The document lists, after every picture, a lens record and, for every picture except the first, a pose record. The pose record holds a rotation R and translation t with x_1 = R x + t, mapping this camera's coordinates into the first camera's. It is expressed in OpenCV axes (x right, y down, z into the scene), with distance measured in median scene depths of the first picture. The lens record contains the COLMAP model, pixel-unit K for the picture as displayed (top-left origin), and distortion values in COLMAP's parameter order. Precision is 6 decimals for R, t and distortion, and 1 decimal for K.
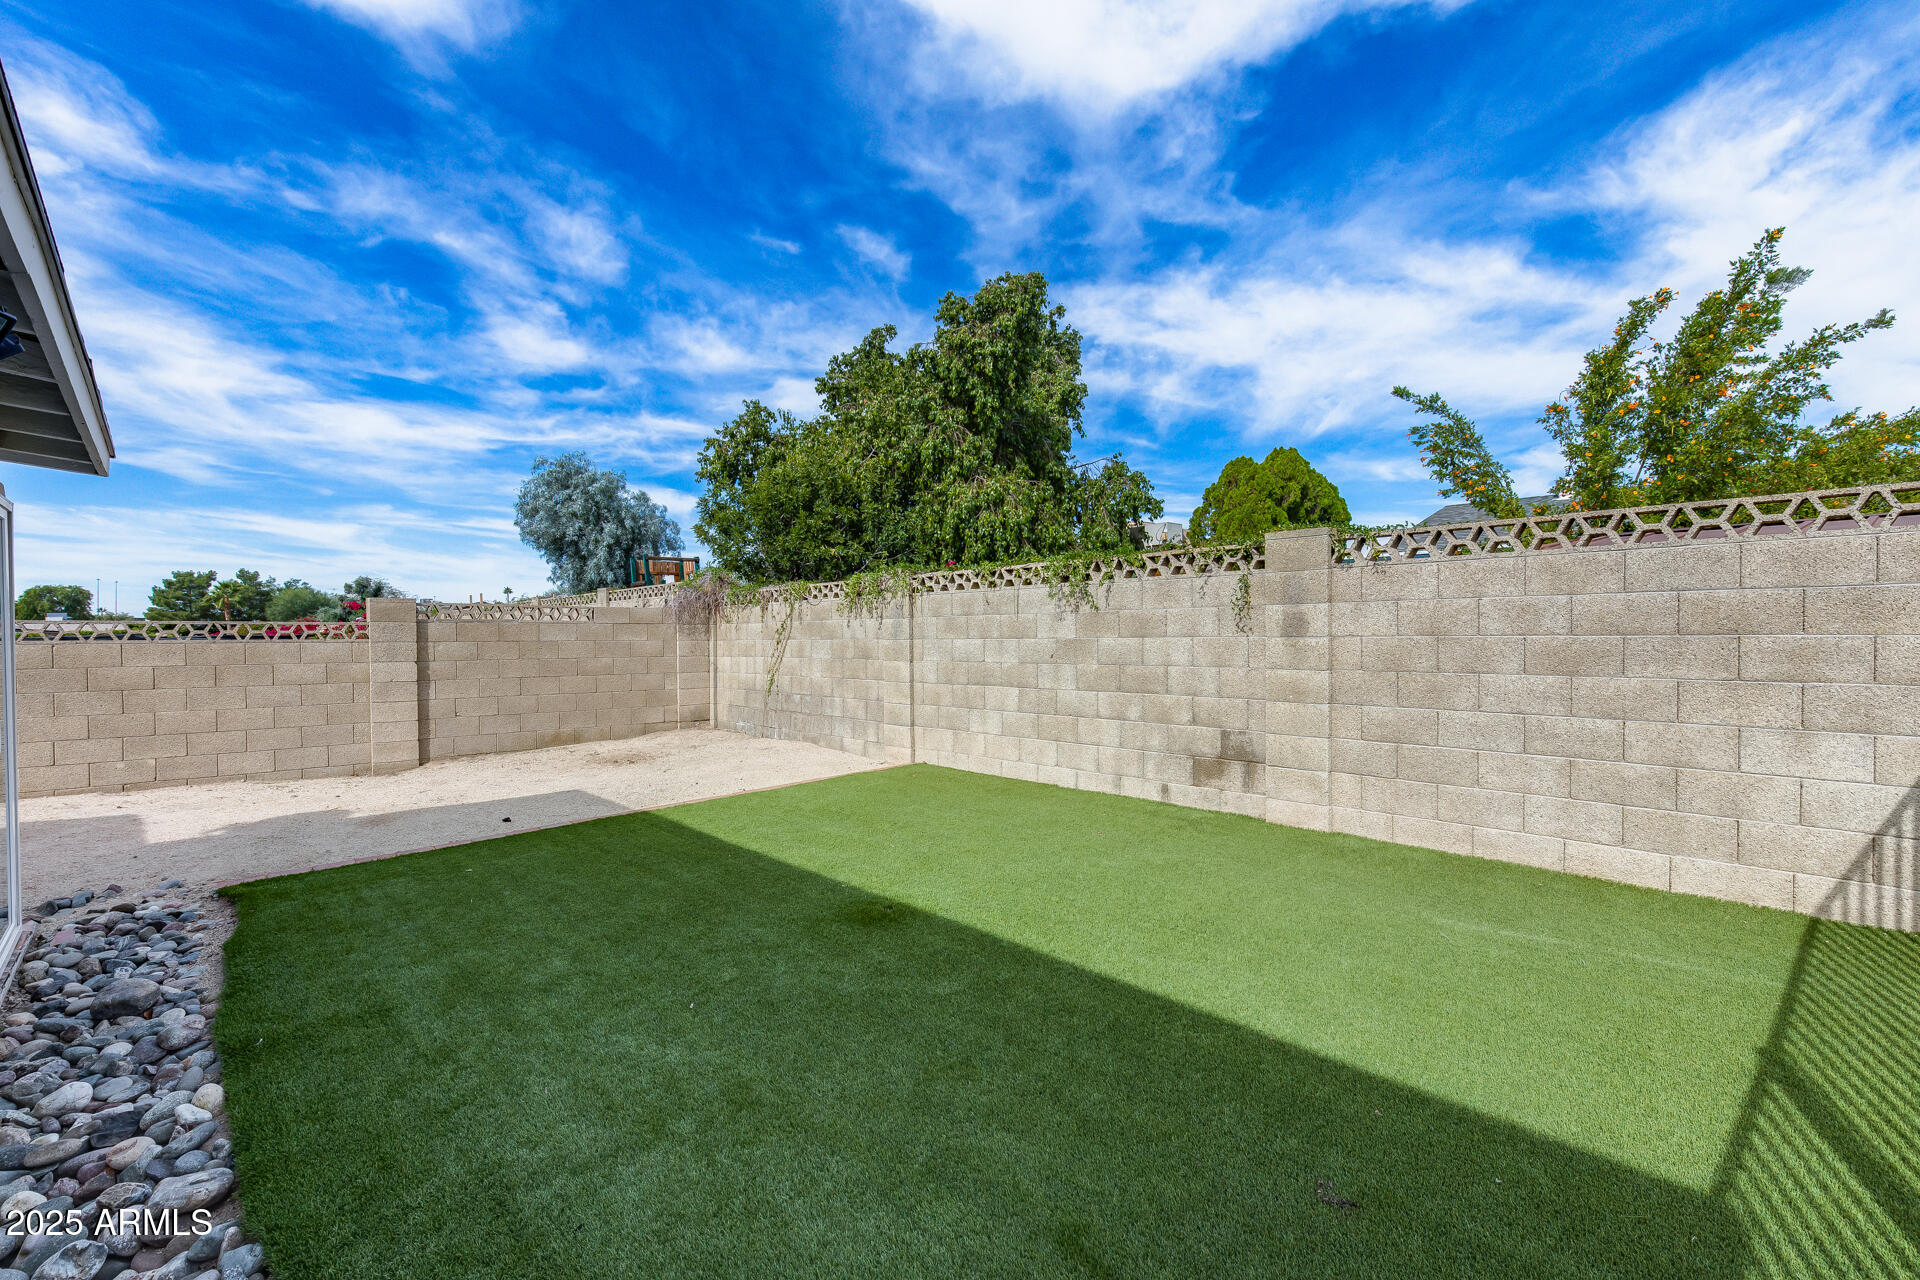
lens RADIAL K [[894.3, 0, 960.0], [0, 894.3, 640.0], [0, 0, 1]] dist [-0.001007, -0.000672]
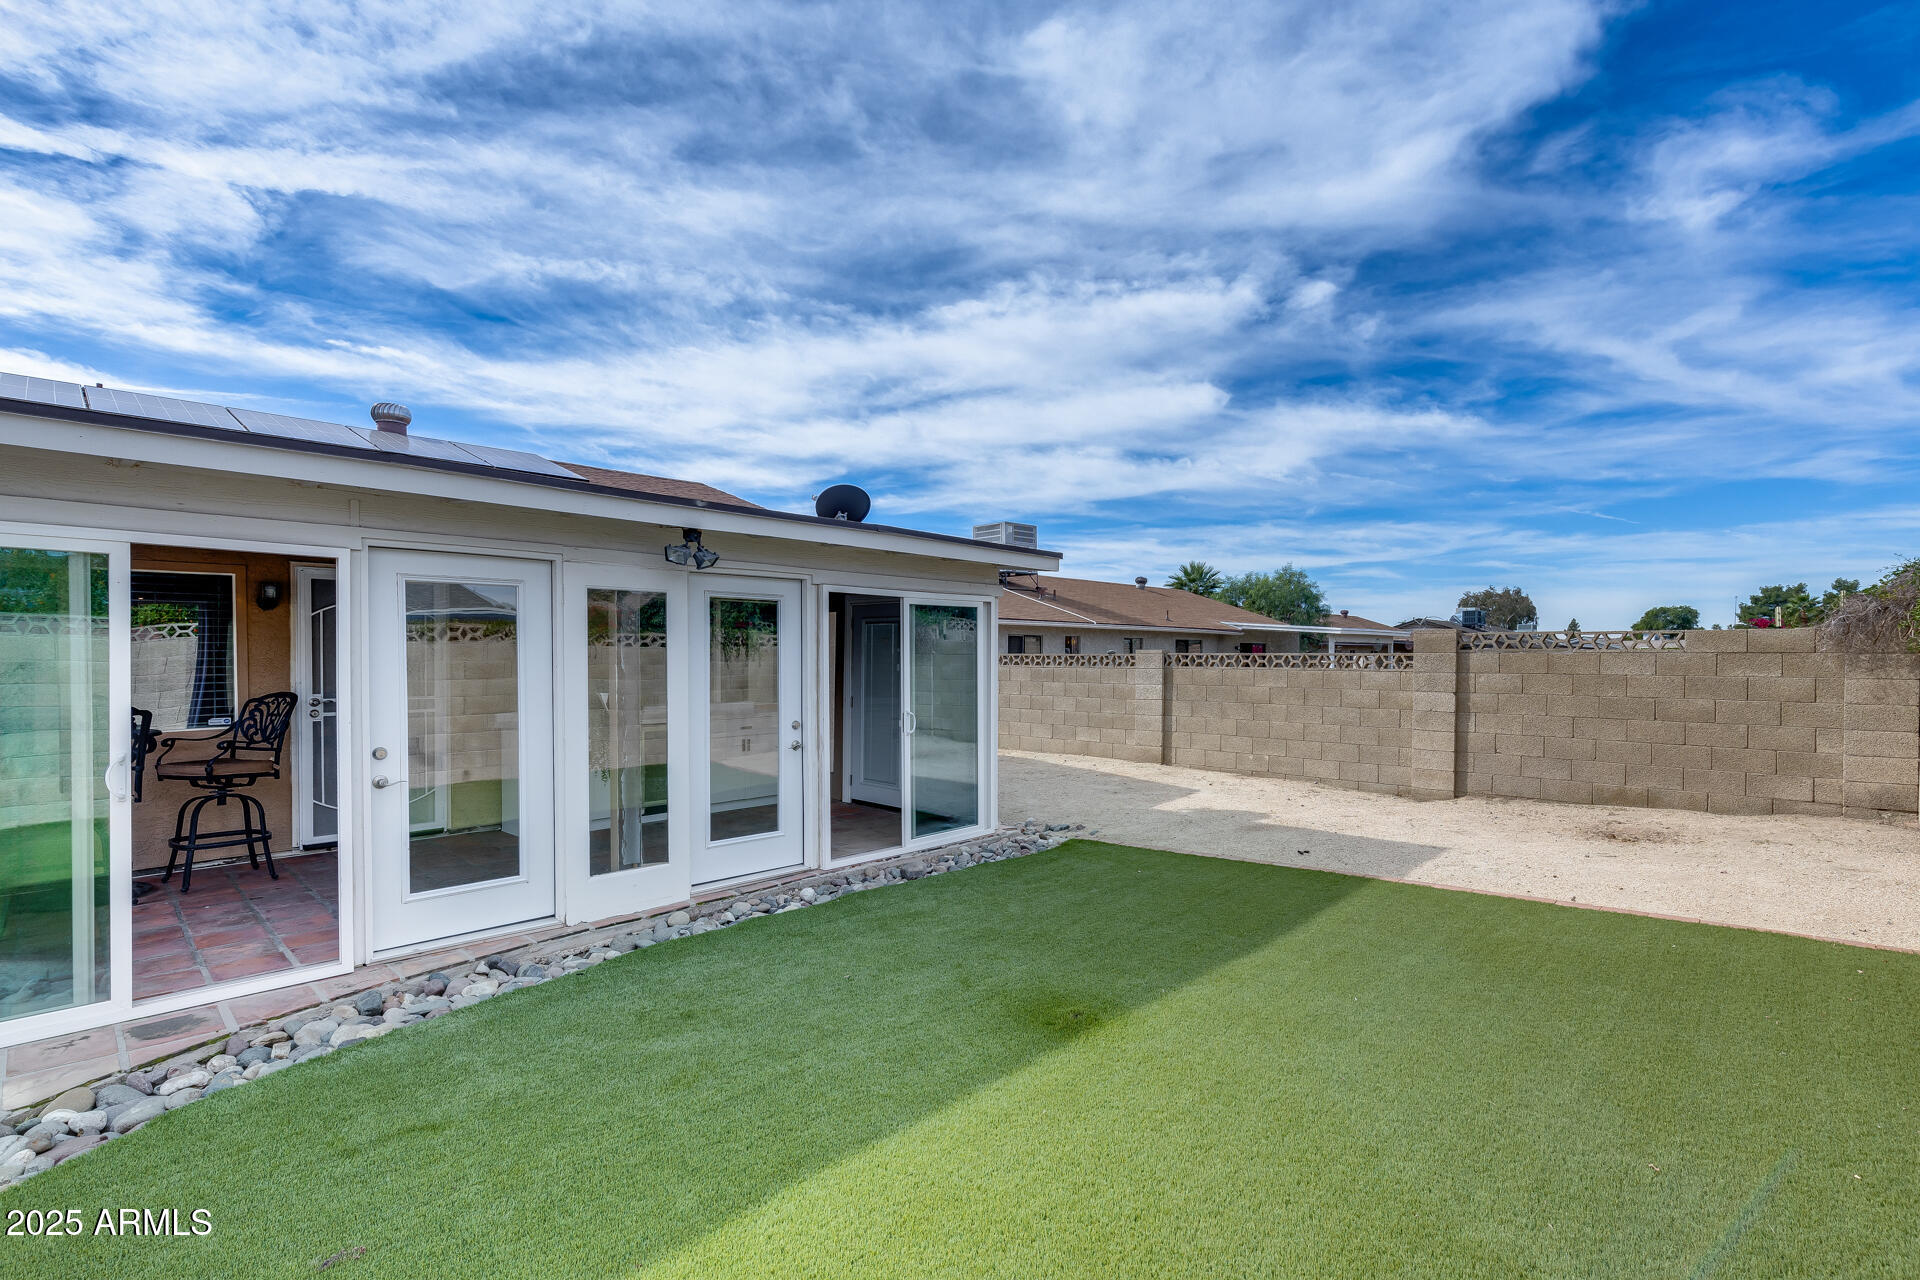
lens RADIAL K [[882.9, 0, 961.1], [0, 882.9, 681.1], [0, 0, 1]] dist [0.046626, 0.000086]
pose [[0.084962, 0.035000, -0.995769, 0.308467], [-0.006938, 0.999379, 0.034535, -0.017421], [0.996360, 0.003974, 0.085152, 0.346381]]
